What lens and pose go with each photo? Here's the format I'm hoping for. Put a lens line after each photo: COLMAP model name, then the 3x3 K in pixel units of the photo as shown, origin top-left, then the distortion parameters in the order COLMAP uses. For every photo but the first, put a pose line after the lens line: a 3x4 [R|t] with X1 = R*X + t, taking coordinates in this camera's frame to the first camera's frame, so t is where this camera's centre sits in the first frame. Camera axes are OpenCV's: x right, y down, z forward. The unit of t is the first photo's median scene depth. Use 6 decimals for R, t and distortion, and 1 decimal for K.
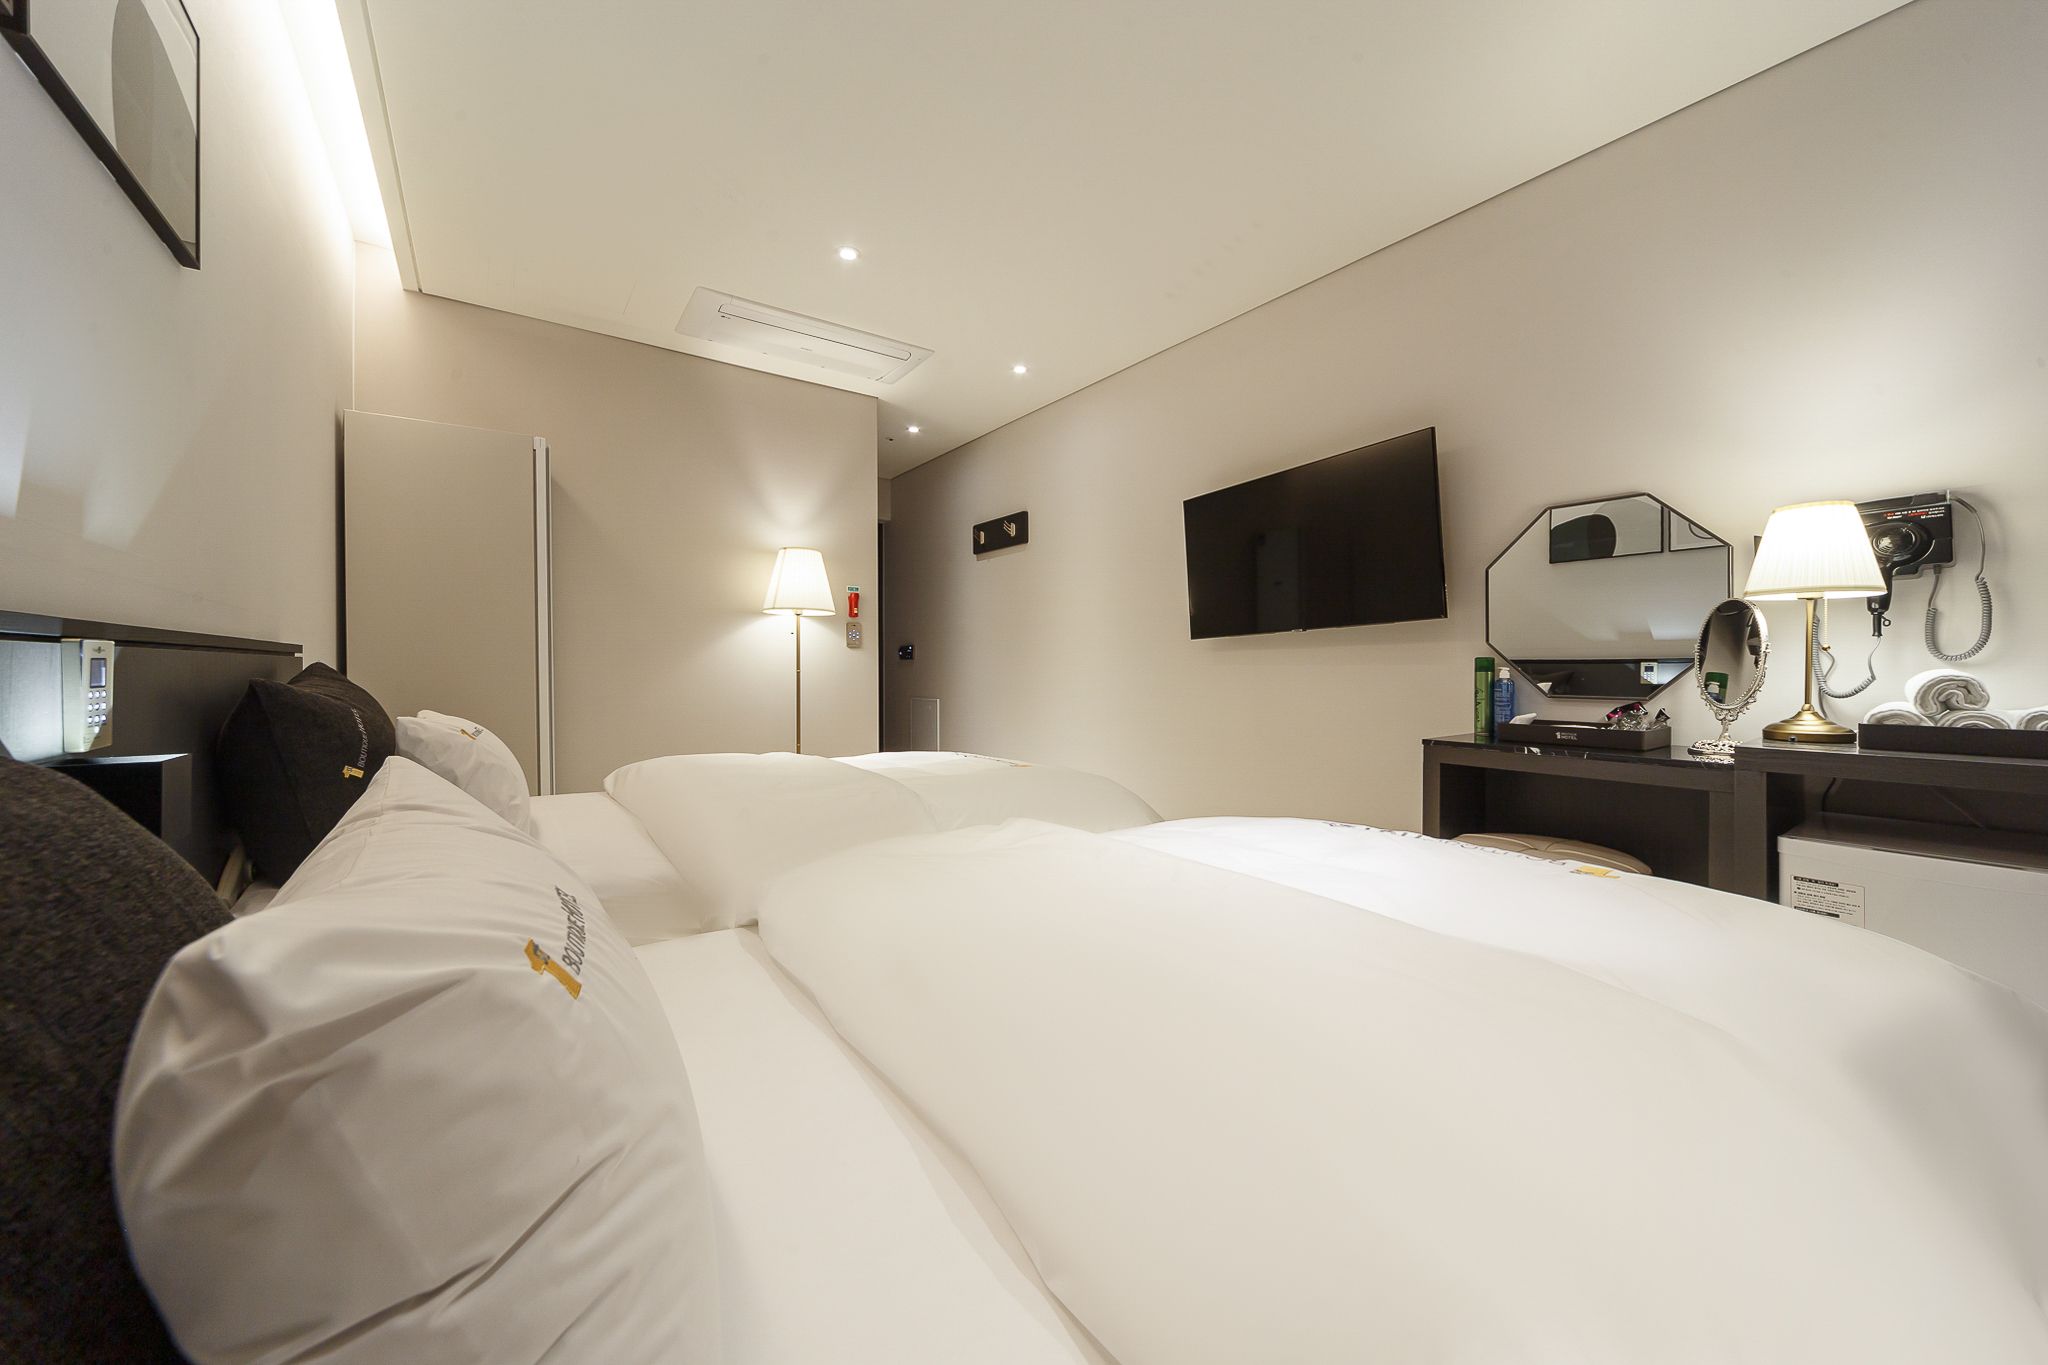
lens RADIAL K [[727.0, 0, 1012.0], [0, 727.0, 668.2], [0, 0, 1]] dist [-0.009394, 0.000929]
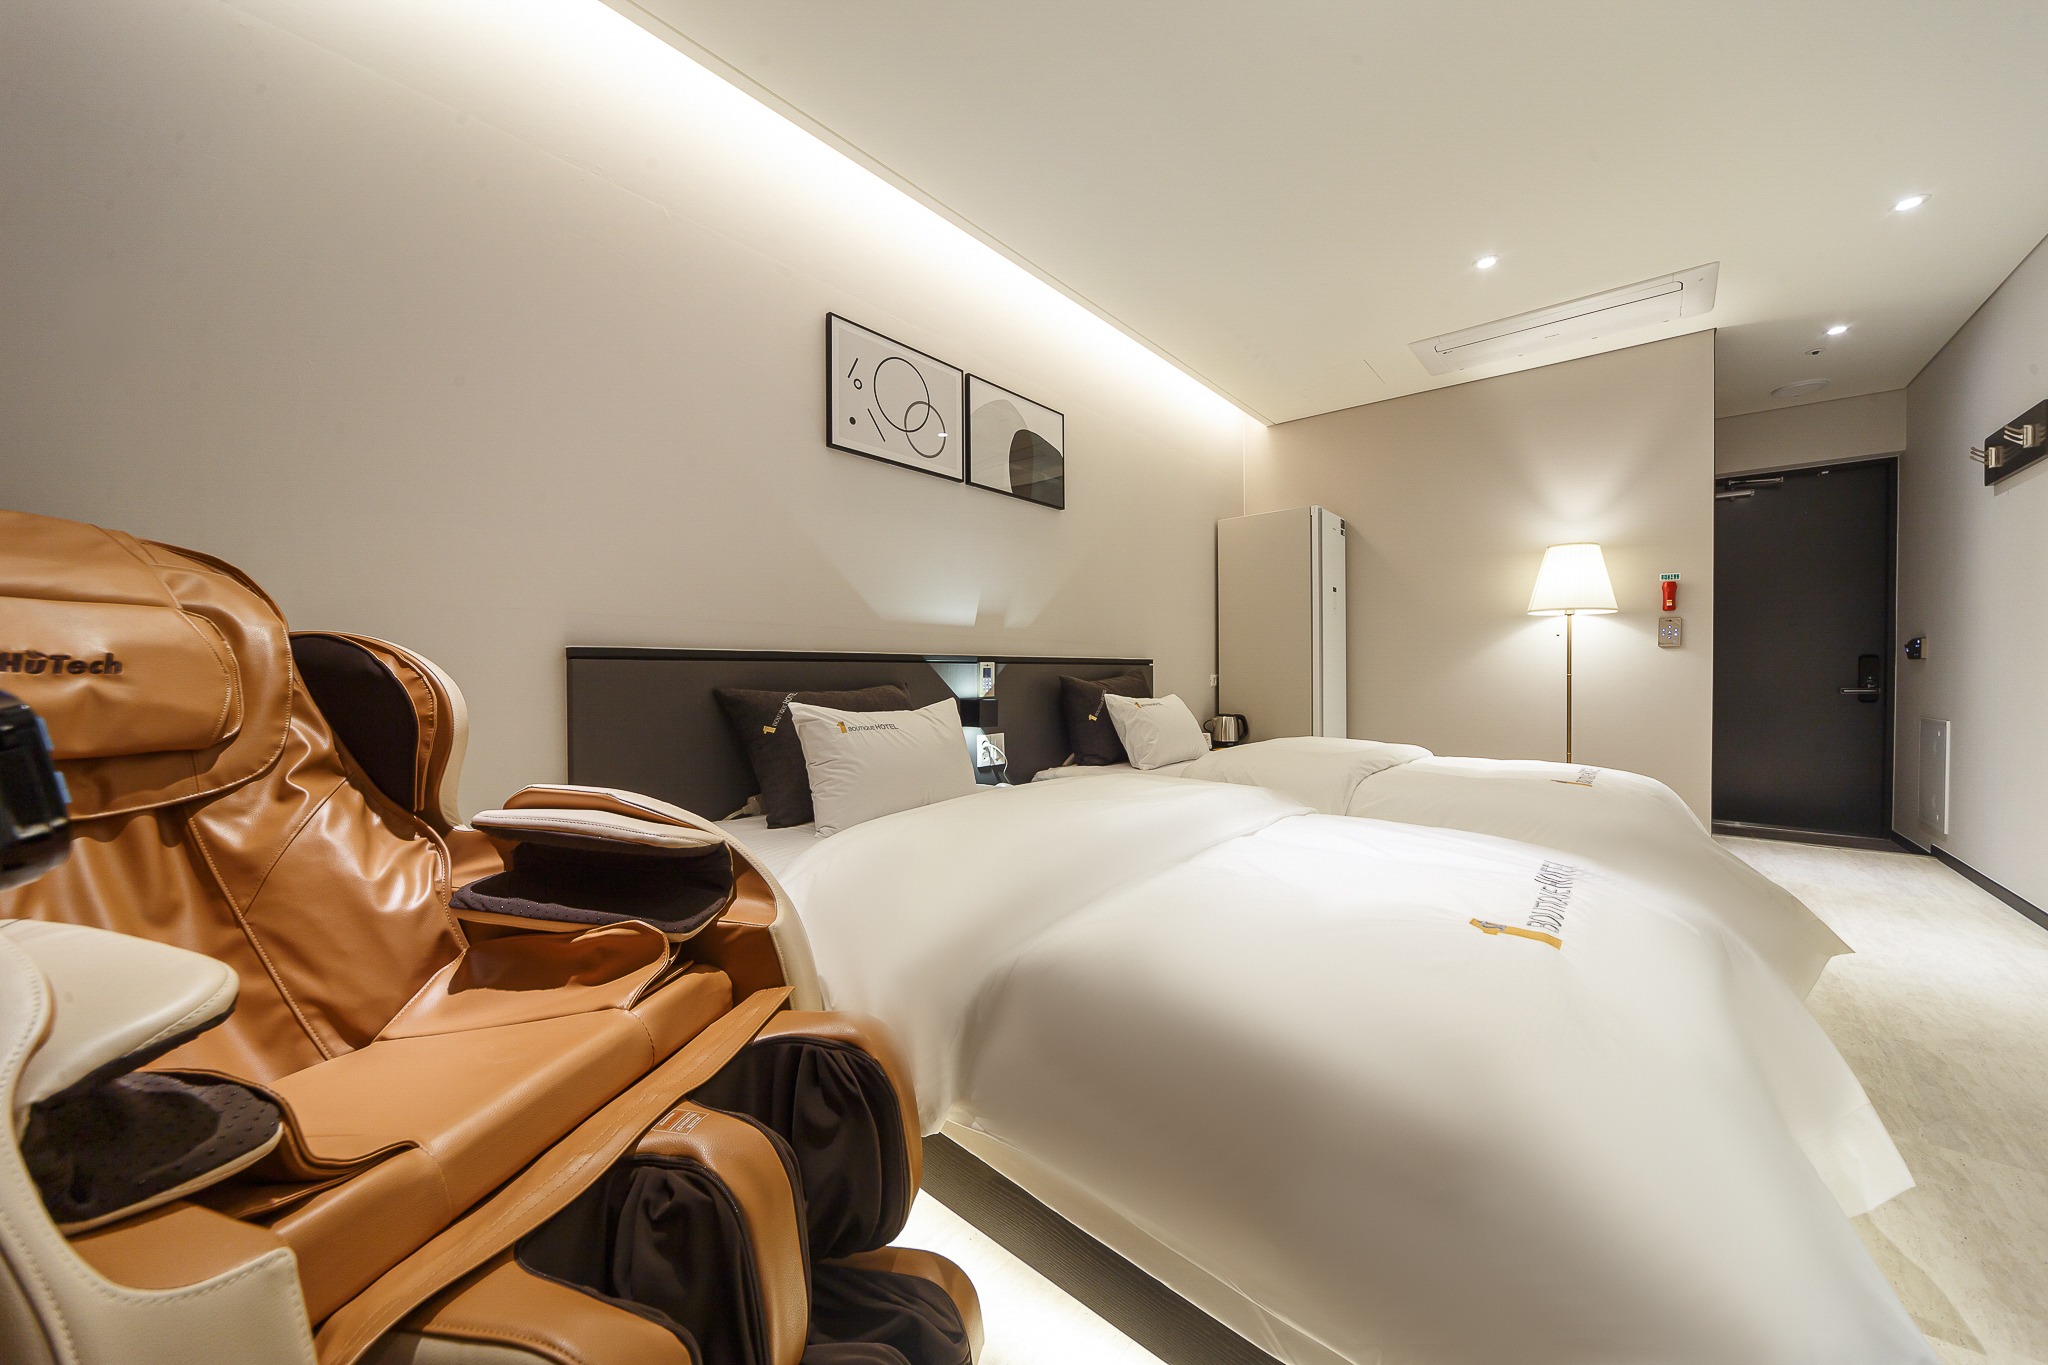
lens RADIAL K [[727.0, 0, 1017.5], [0, 727.0, 677.6], [0, 0, 1]] dist [-0.009394, 0.000929]
pose [[0.232507, 0.011240, -0.972530, 0.446524], [-0.001429, 0.999936, 0.011215, -0.001949], [0.972594, -0.001218, 0.232508, 0.092825]]
